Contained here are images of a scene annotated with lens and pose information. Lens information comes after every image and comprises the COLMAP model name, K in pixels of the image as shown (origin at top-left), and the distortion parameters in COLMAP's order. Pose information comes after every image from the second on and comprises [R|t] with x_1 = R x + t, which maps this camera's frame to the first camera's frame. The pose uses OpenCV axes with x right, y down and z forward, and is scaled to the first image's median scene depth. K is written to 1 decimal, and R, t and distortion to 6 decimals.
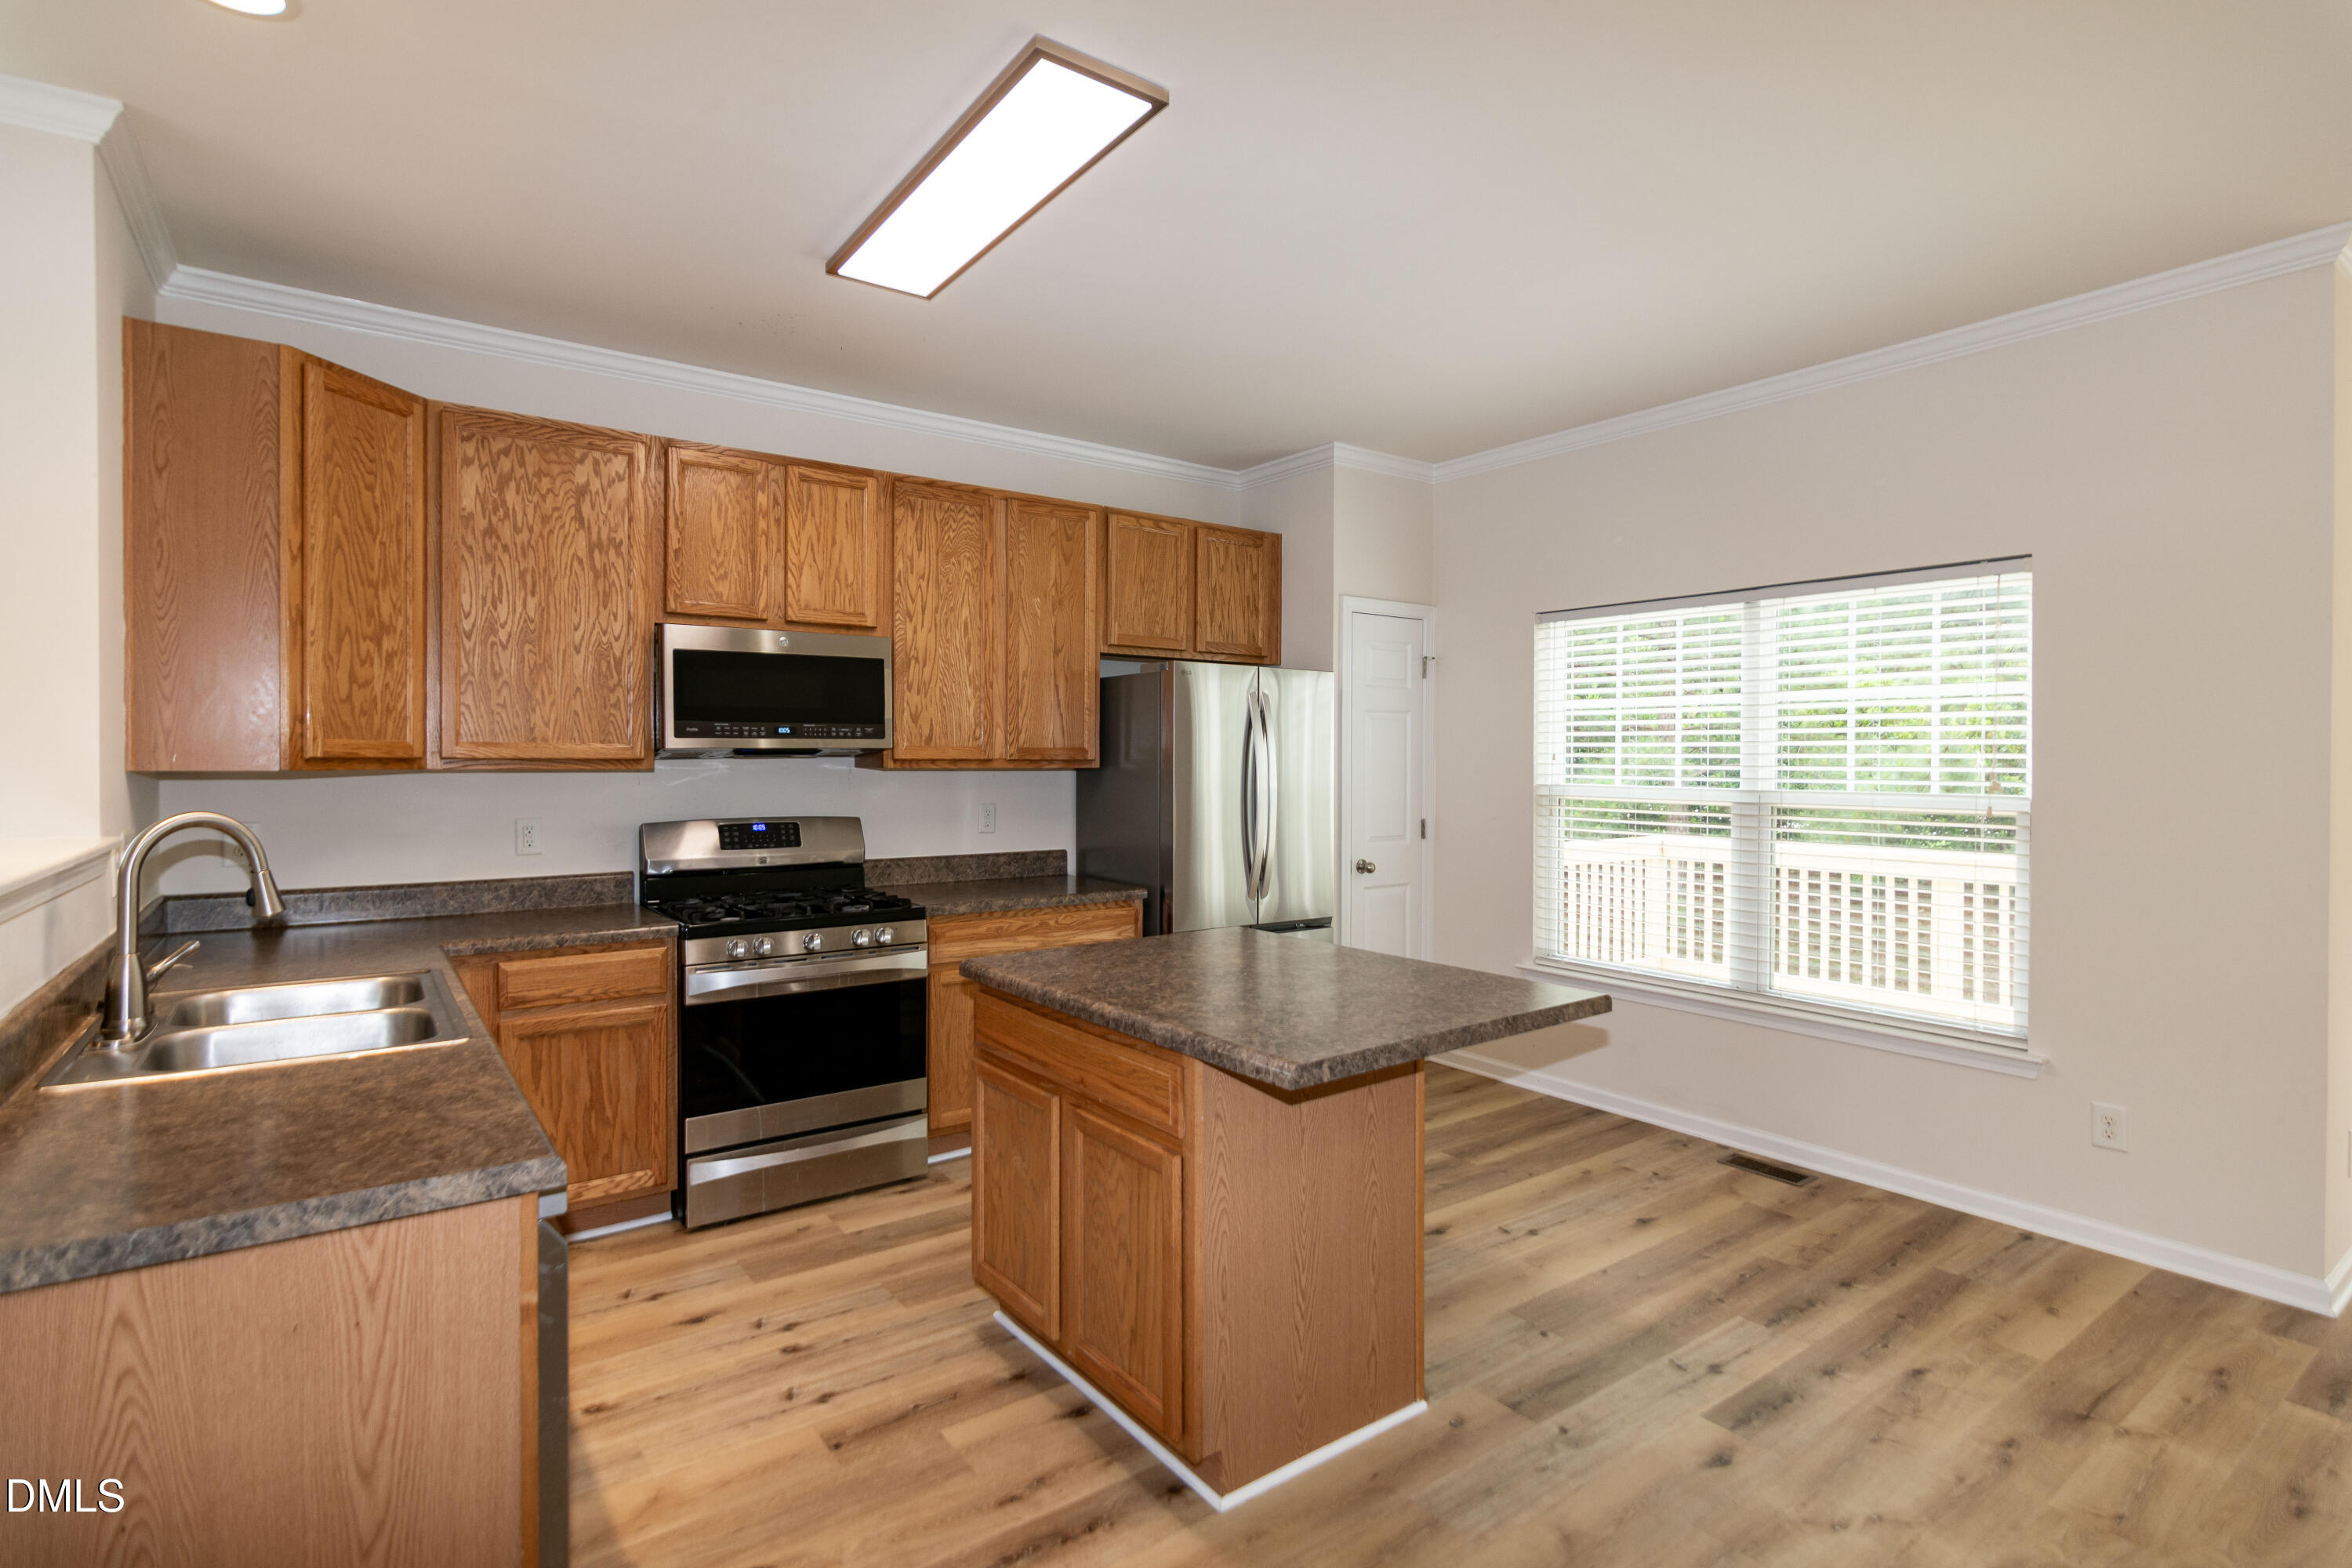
lens RADIAL K [[1150.1, 0, 1191.0], [0, 1150.1, 774.7], [0, 0, 1]] dist [0.002284, 0.001234]
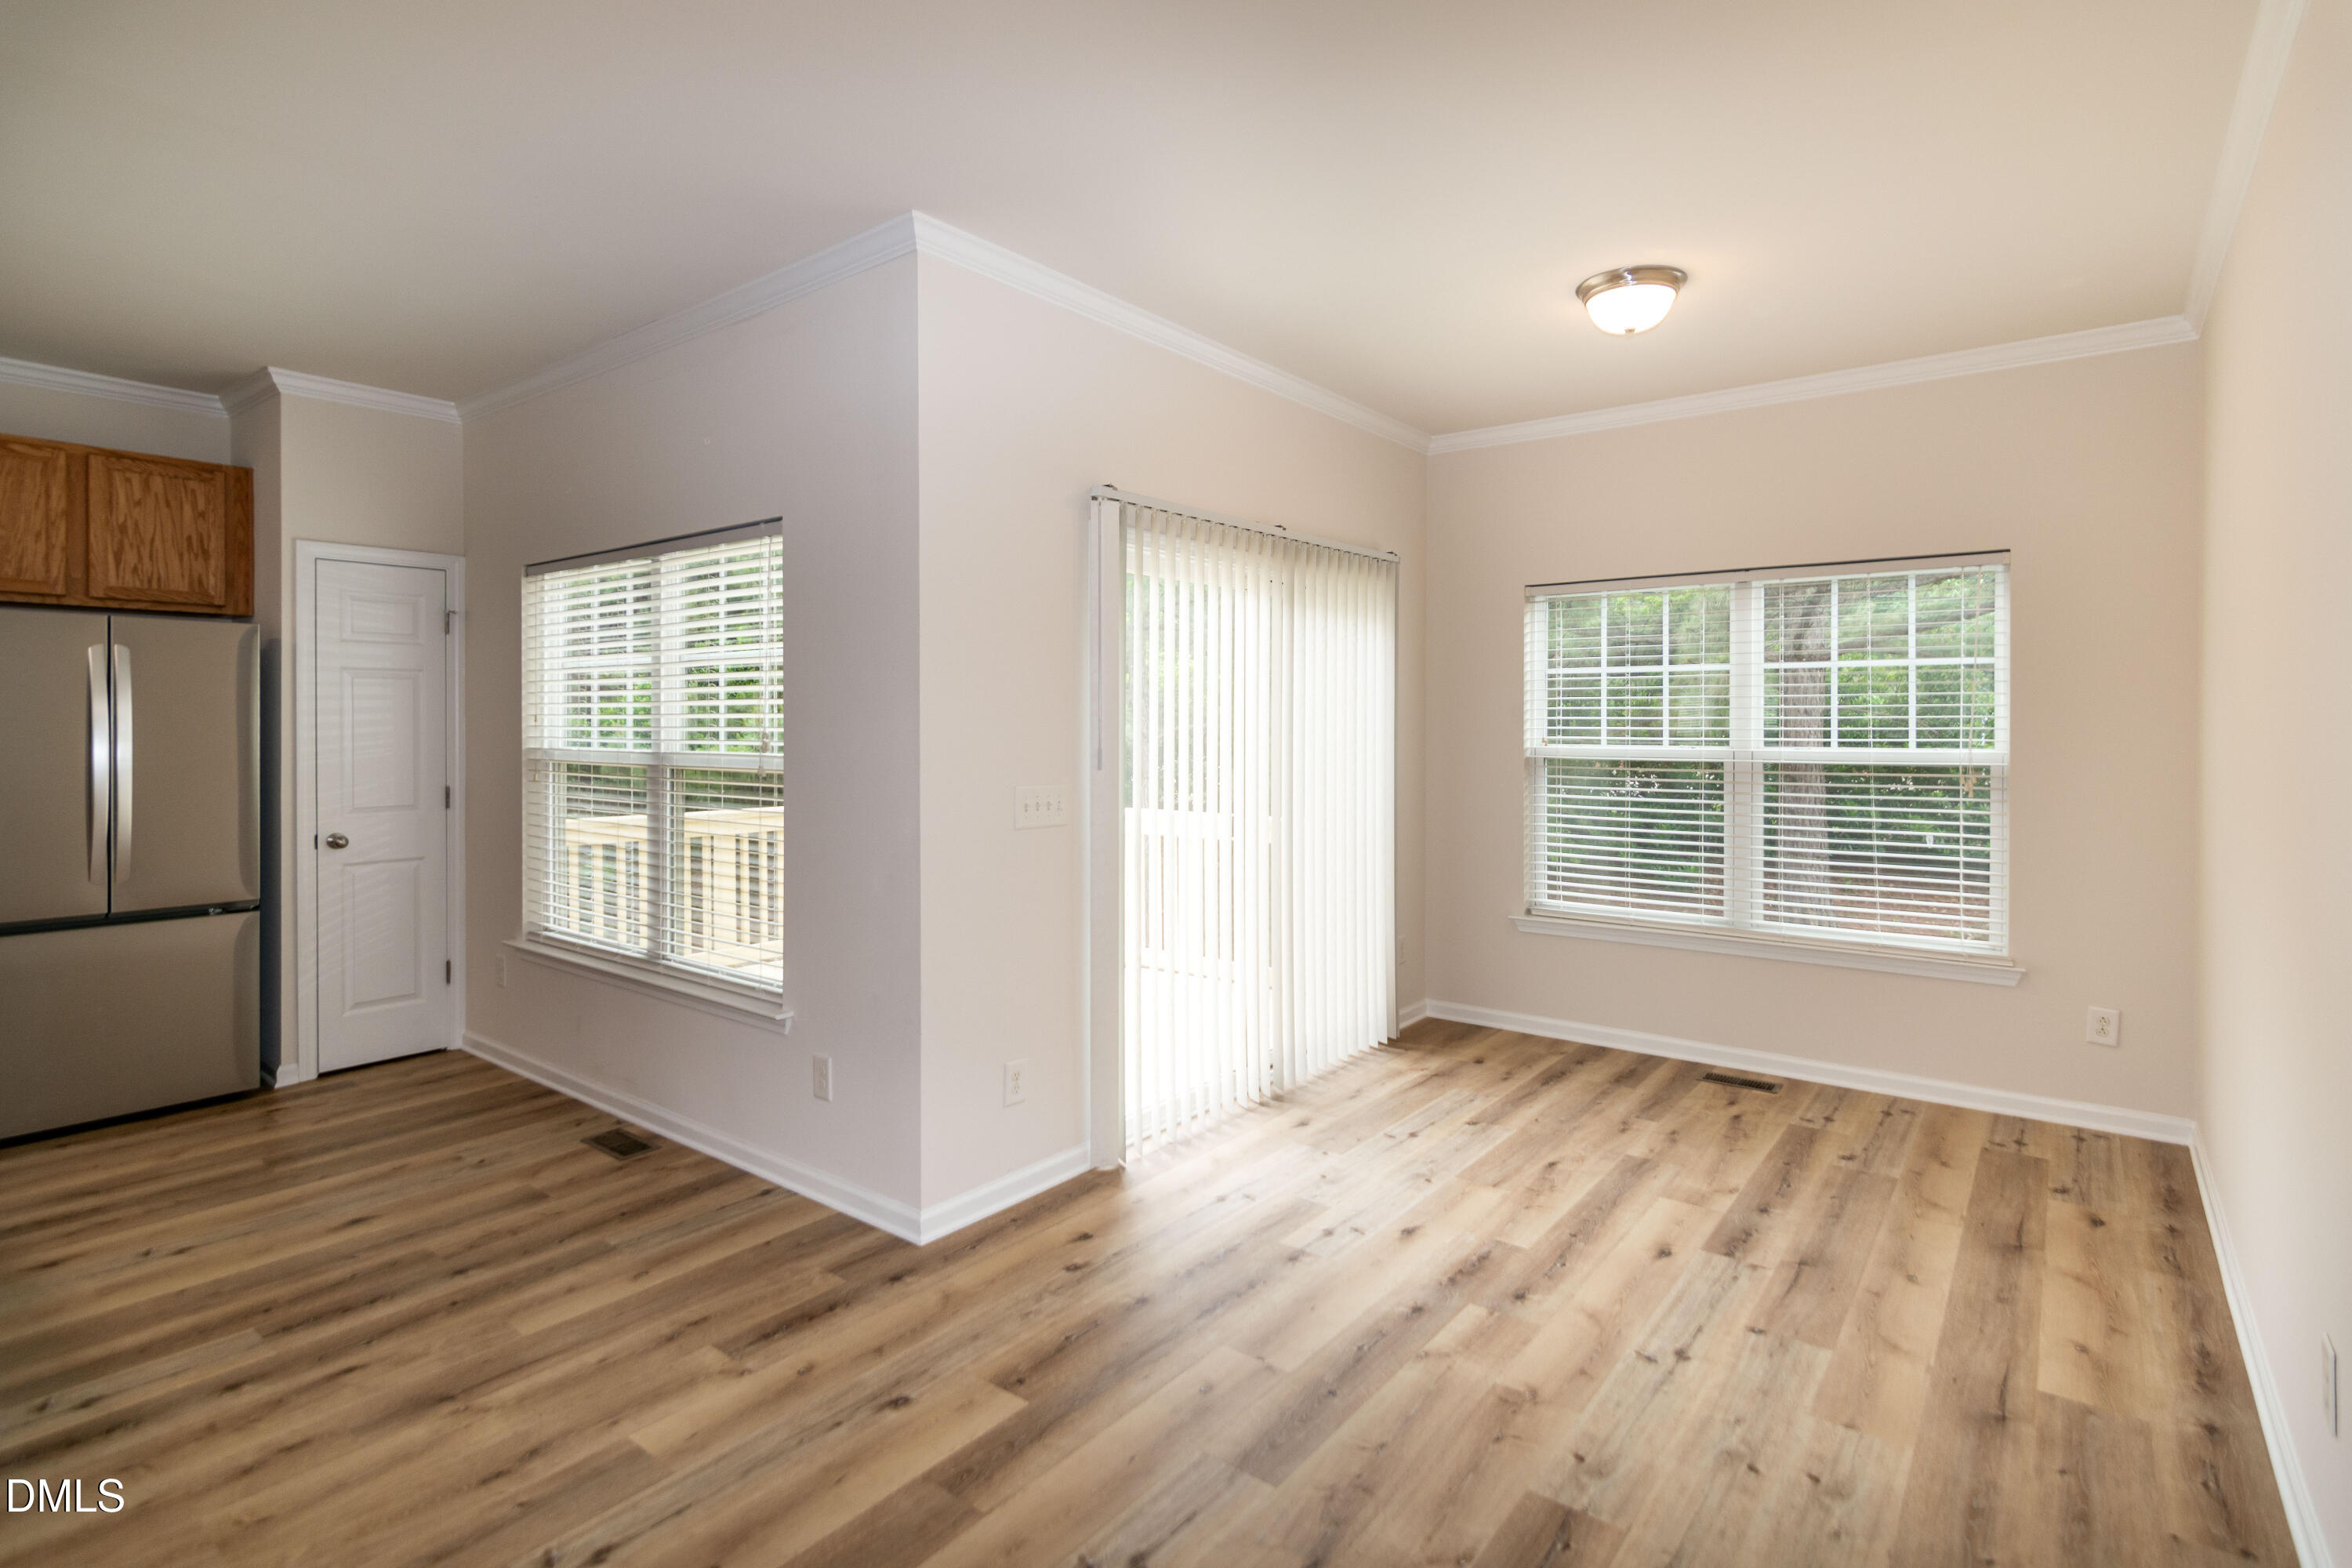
lens RADIAL K [[1150.1, 0, 1184.3], [0, 1150.1, 729.0], [0, 0, 1]] dist [0.002203, 0.000941]
pose [[0.961921, -0.003985, 0.273297, 0.727070], [0.006393, 0.999948, -0.007923, 0.004696], [-0.273252, 0.009368, 0.961897, -0.068151]]
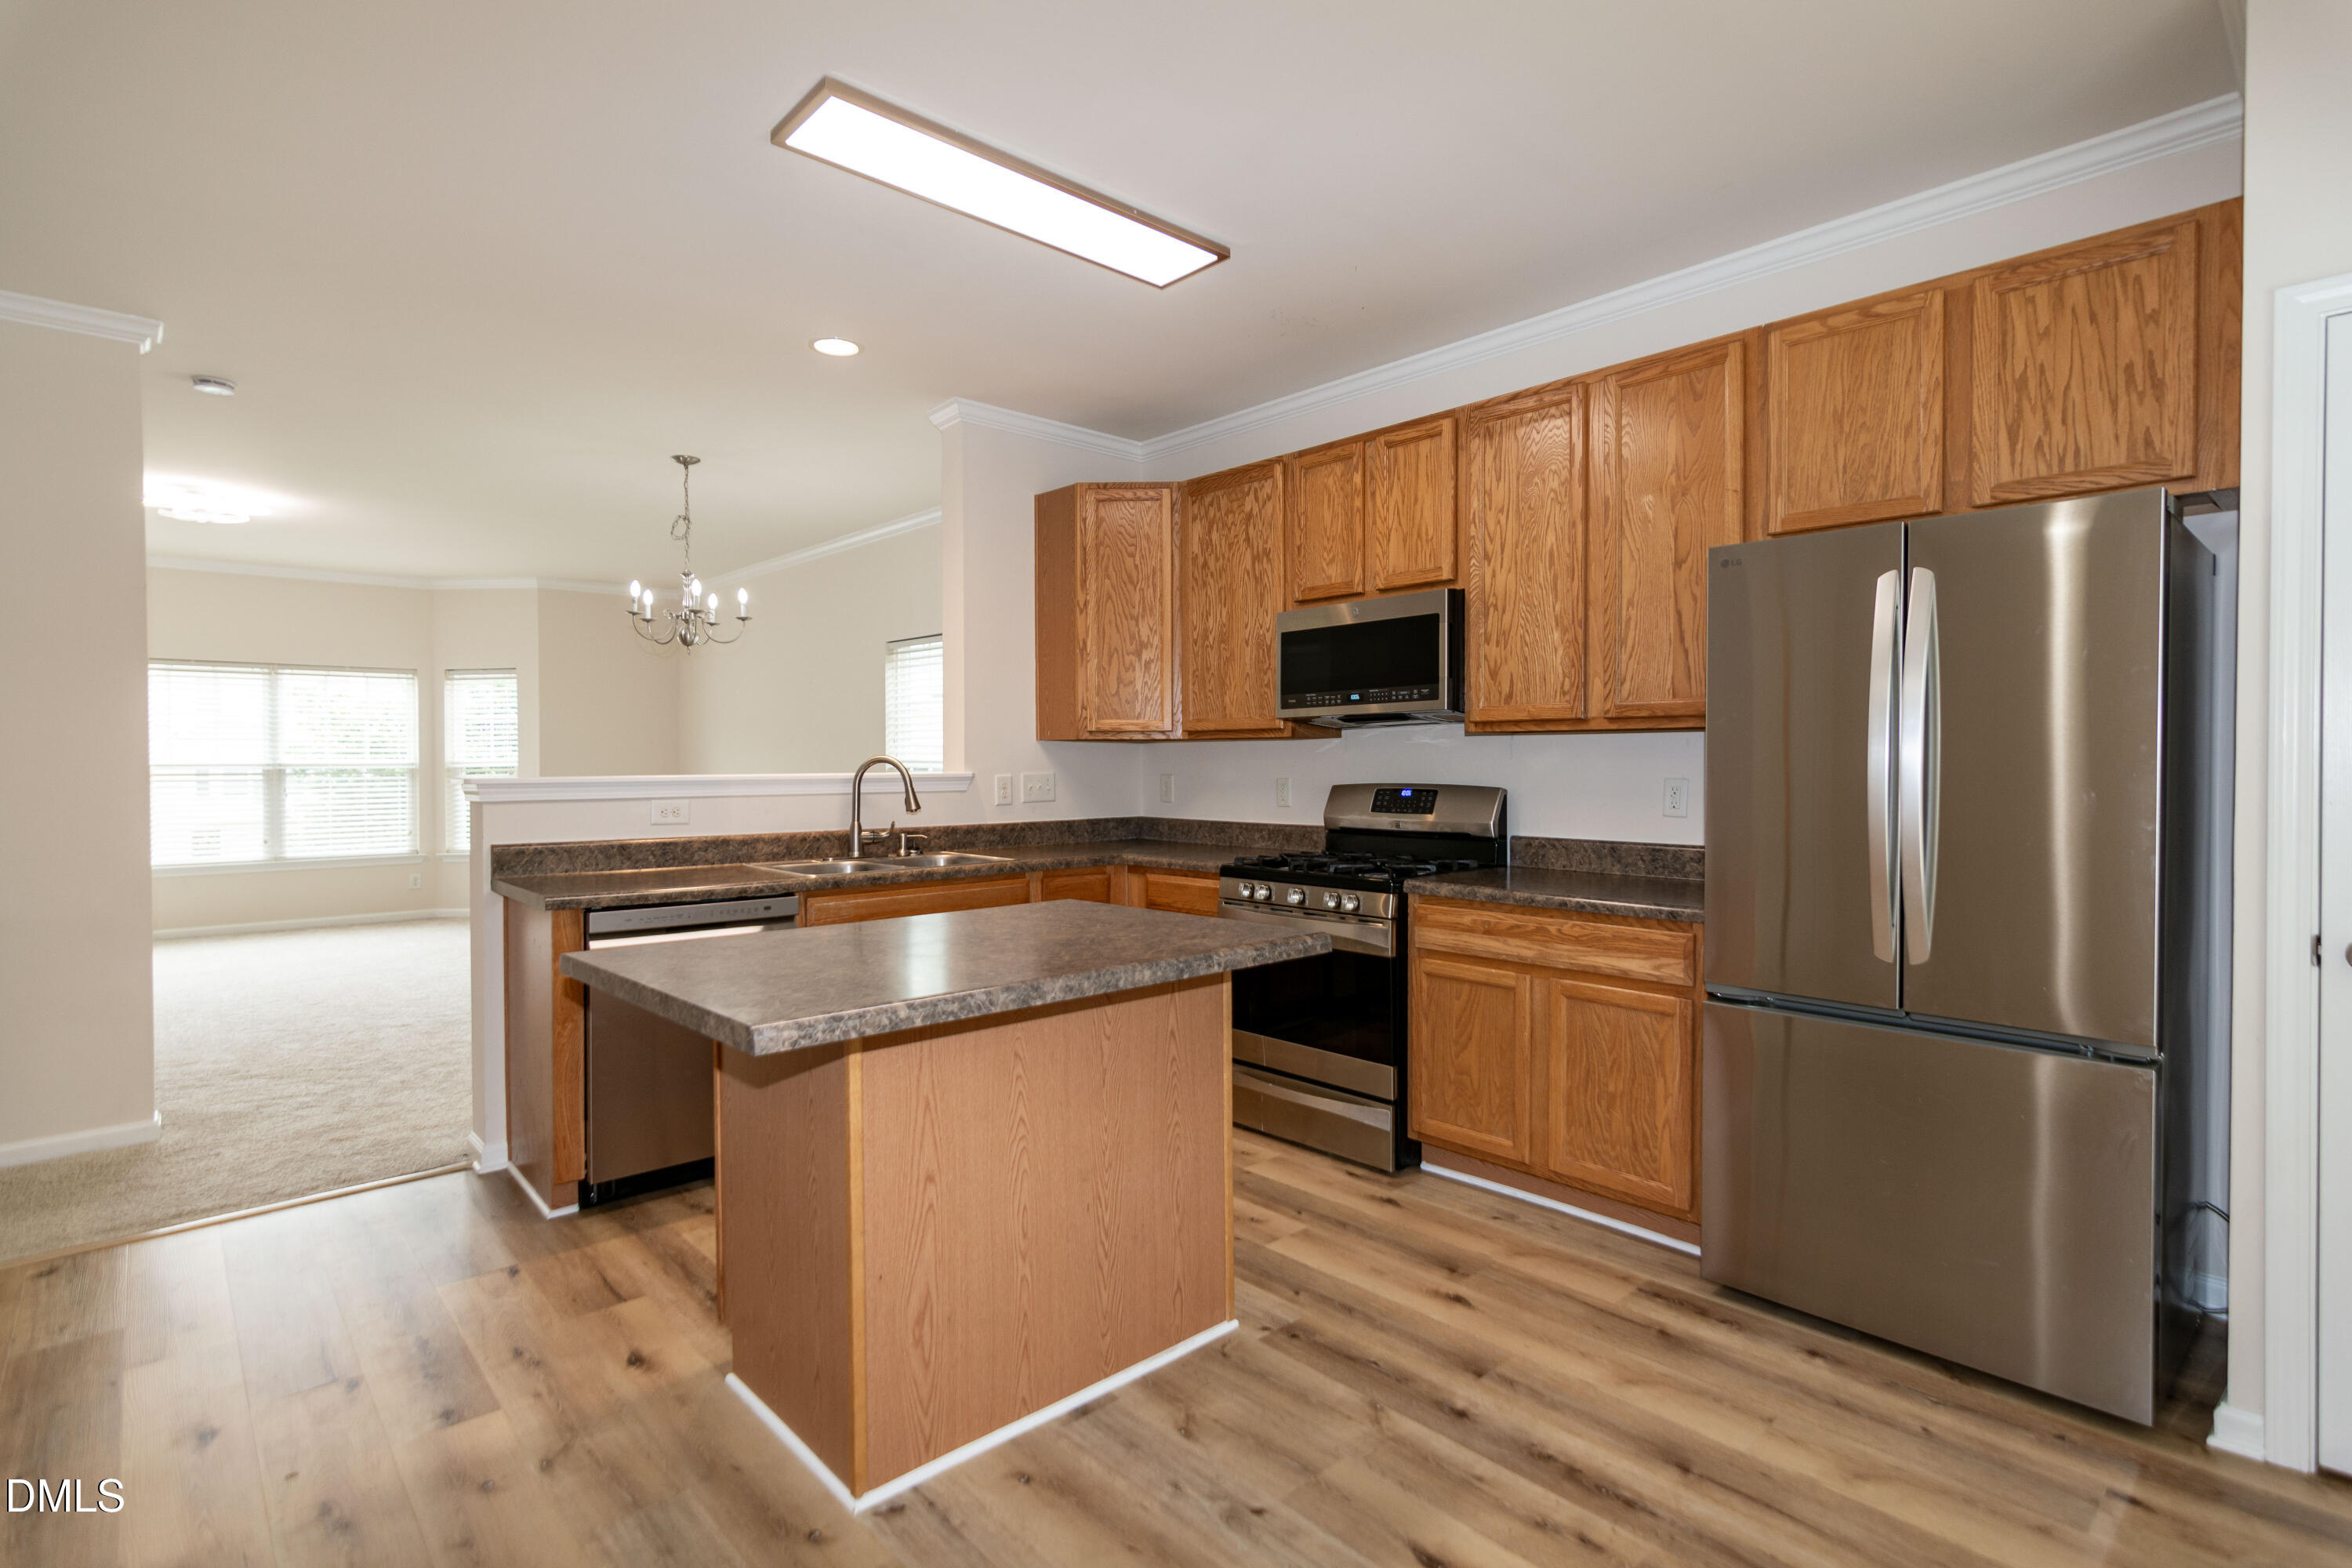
lens RADIAL K [[1150.1, 0, 1191.0], [0, 1150.1, 774.7], [0, 0, 1]] dist [0.002284, 0.001234]
pose [[0.102617, 0.006060, -0.994702, 0.668899], [-0.012065, 0.999915, 0.004847, 0.028533], [0.994648, 0.011504, 0.102682, 0.752658]]
